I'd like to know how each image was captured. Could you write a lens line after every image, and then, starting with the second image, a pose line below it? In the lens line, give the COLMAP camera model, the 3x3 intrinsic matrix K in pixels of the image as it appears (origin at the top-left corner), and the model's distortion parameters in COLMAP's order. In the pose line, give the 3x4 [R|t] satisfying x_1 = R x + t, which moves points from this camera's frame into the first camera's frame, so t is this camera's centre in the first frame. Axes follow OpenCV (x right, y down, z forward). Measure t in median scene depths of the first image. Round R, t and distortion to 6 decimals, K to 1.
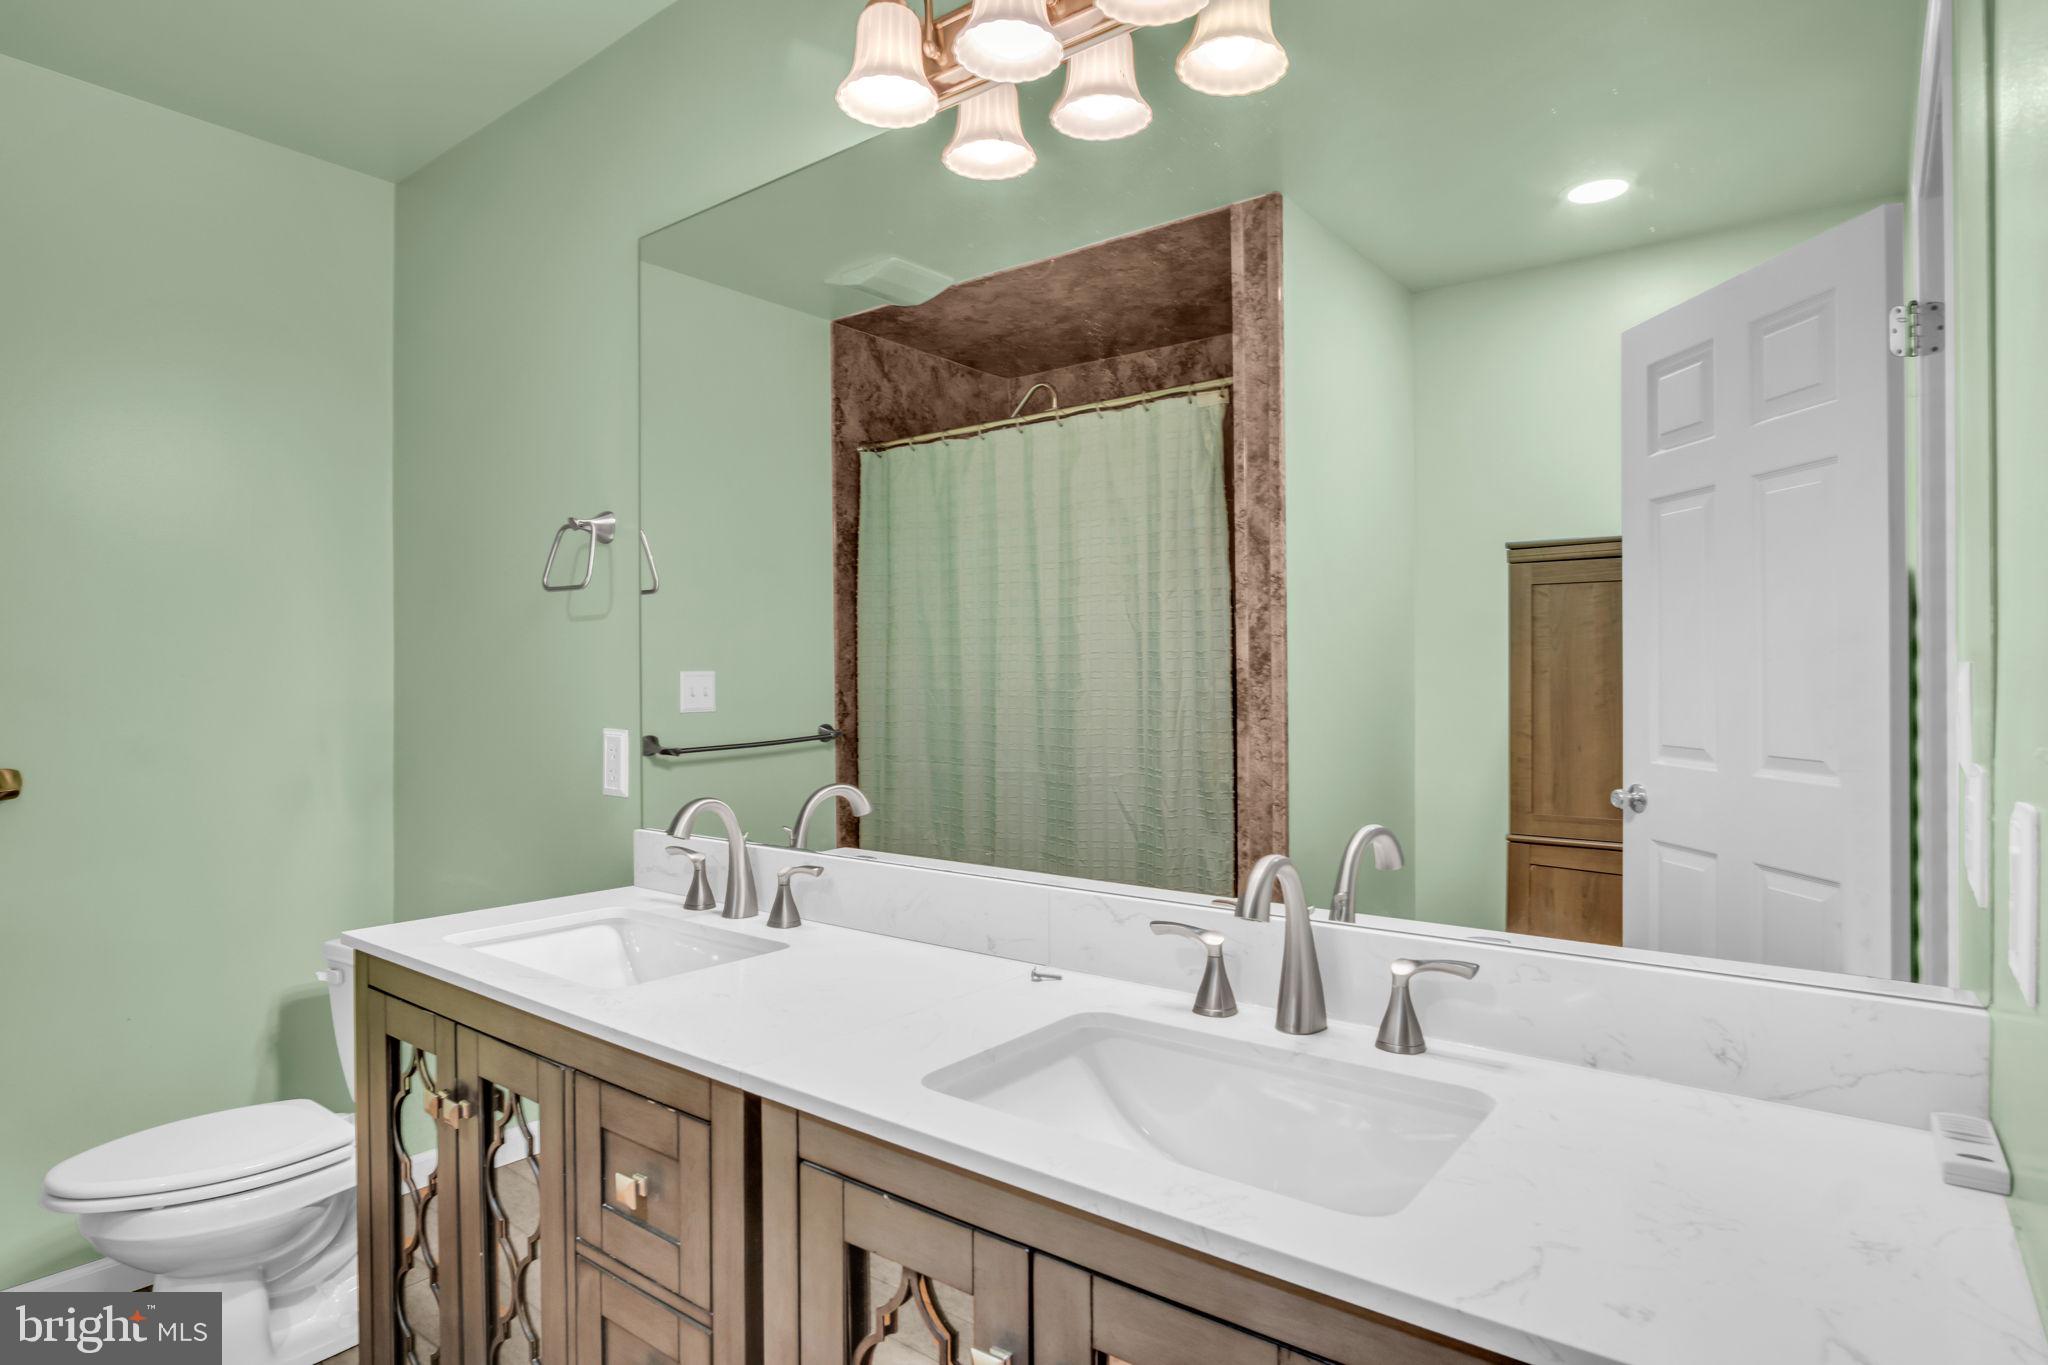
lens RADIAL K [[1084.2, 0, 1032.0], [0, 1084.2, 686.2], [0, 0, 1]] dist [0.003756, 0.000263]
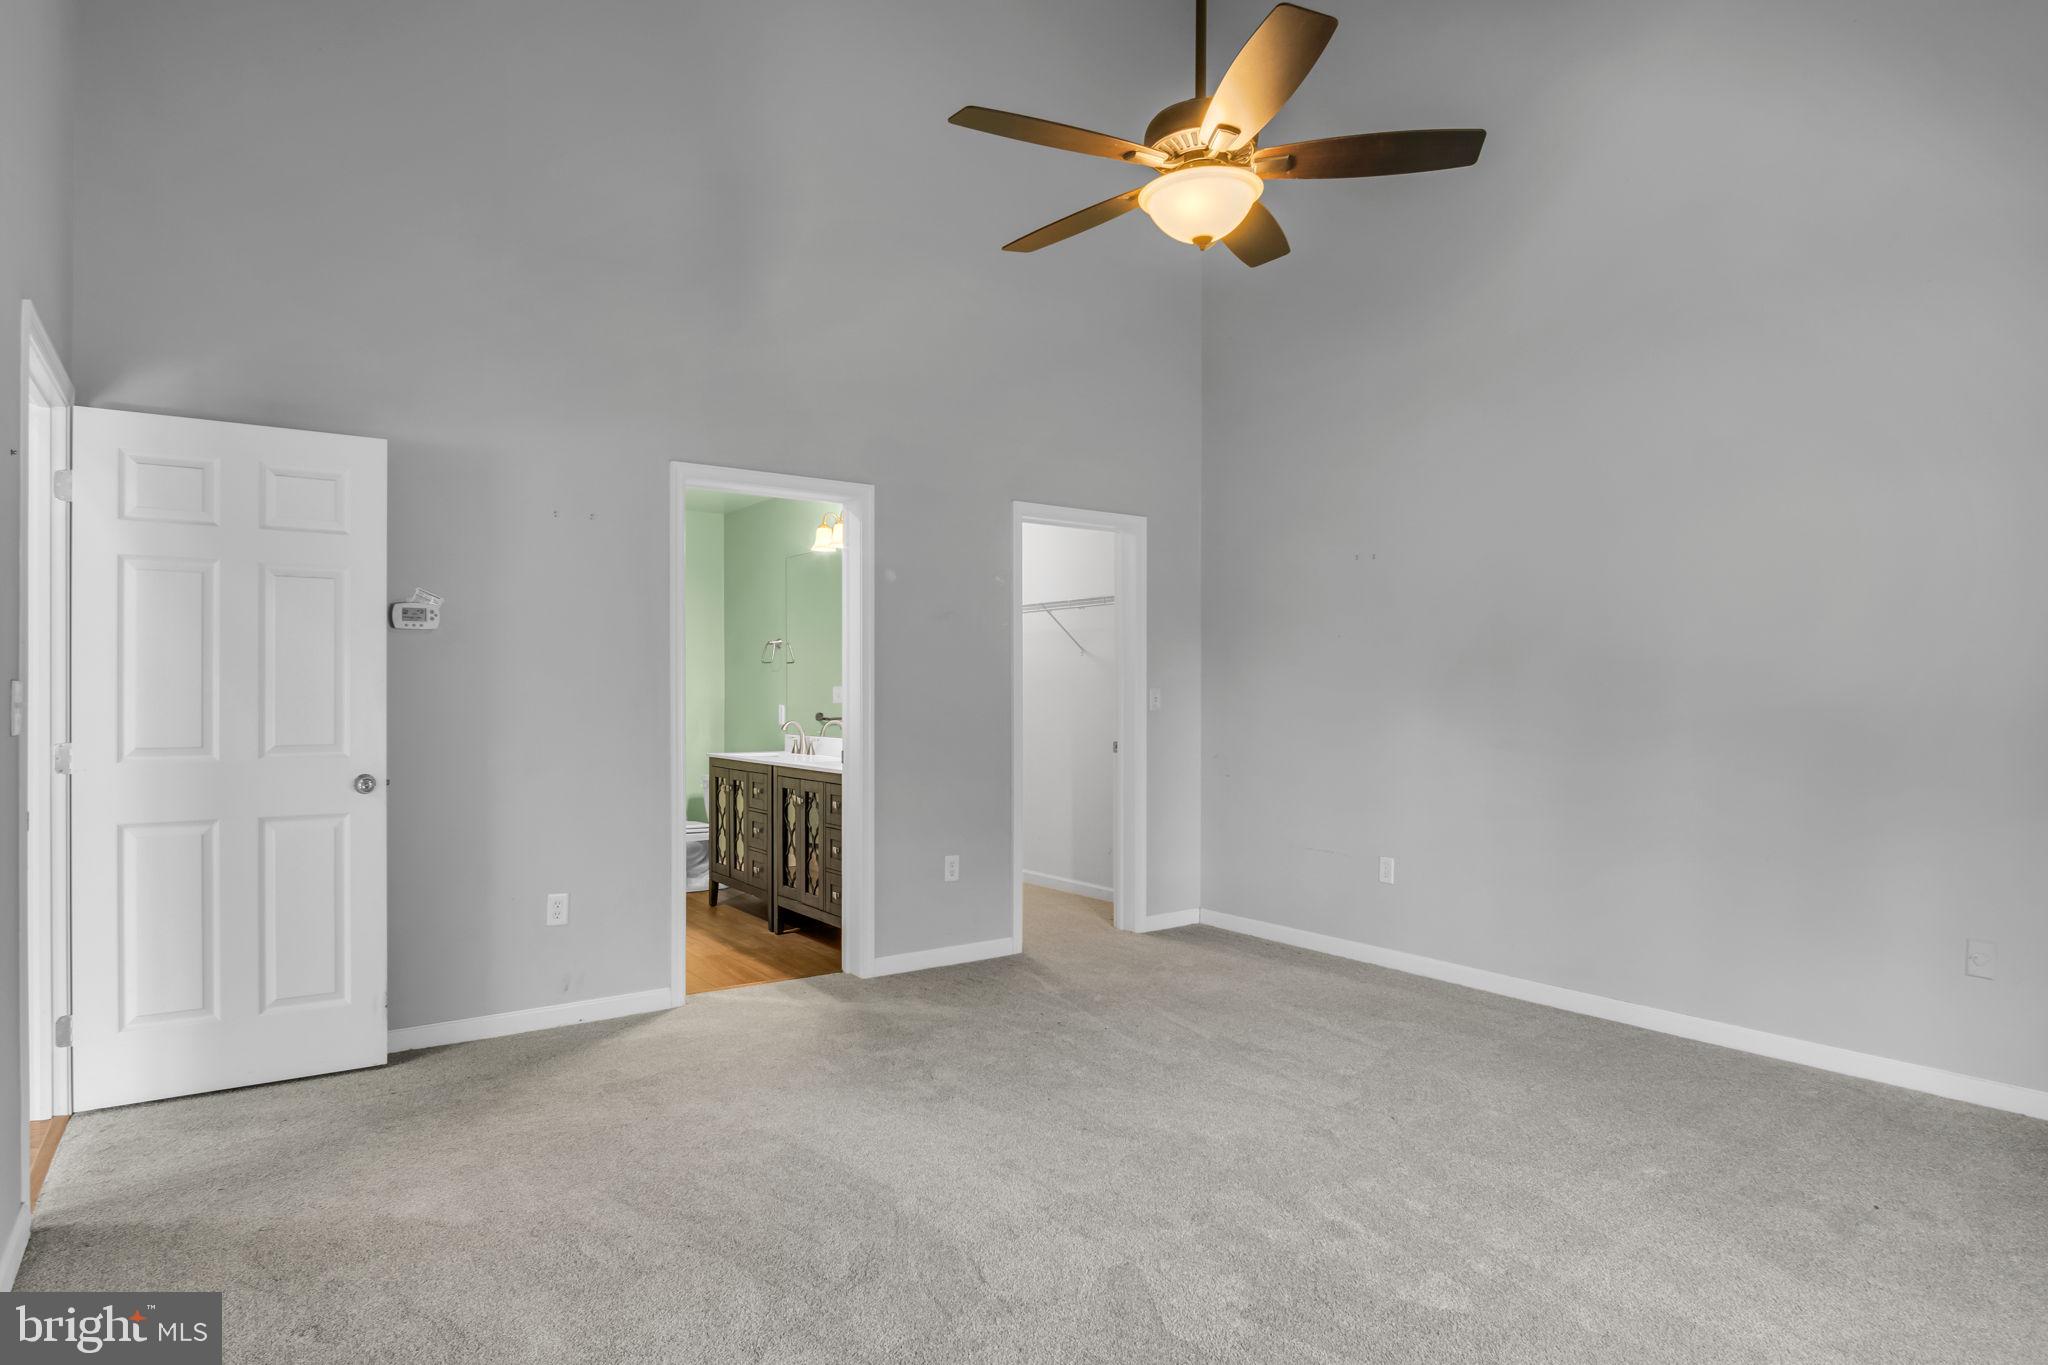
lens RADIAL K [[1084.2, 0, 1018.4], [0, 1084.2, 686.7], [0, 0, 1]] dist [0.003756, 0.000263]
pose [[0.960762, 0.003487, -0.277351, 1.410878], [-0.006108, 0.999944, -0.008587, 0.006548], [0.277306, 0.009944, 0.960730, -2.256592]]
